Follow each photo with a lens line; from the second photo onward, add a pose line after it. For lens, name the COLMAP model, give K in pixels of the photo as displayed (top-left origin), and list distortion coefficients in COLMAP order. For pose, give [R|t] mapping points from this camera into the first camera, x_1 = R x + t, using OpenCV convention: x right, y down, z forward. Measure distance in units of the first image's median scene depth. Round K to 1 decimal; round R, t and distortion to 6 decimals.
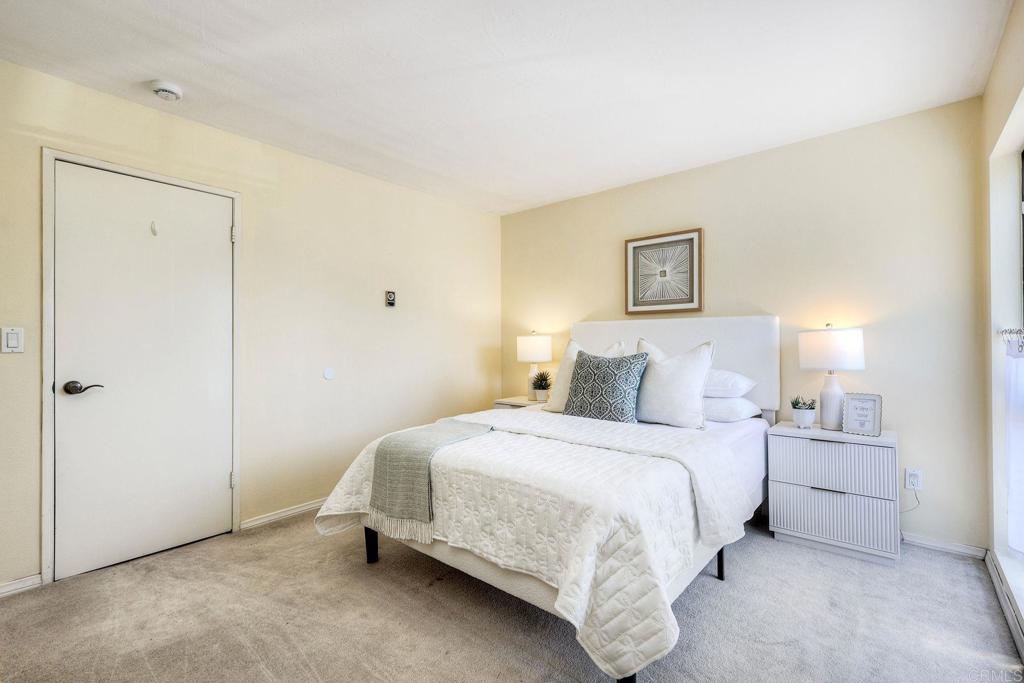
lens RADIAL K [[446.9, 0, 516.5], [0, 446.9, 338.9], [0, 0, 1]] dist [-0.000353, 0.000729]
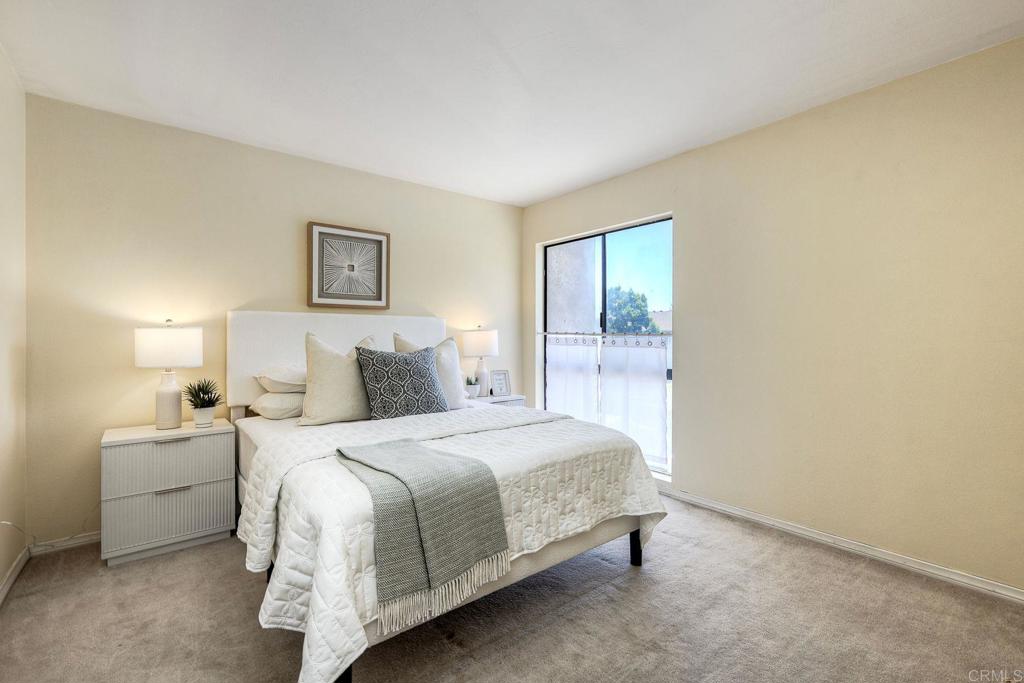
lens RADIAL K [[446.9, 0, 516.5], [0, 446.9, 338.9], [0, 0, 1]] dist [-0.000353, 0.000729]
pose [[0.203771, 0.000800, 0.979018, -0.587531], [-0.007848, 0.999969, 0.000816, 0.006781], [-0.978987, -0.007850, 0.203771, 0.462140]]
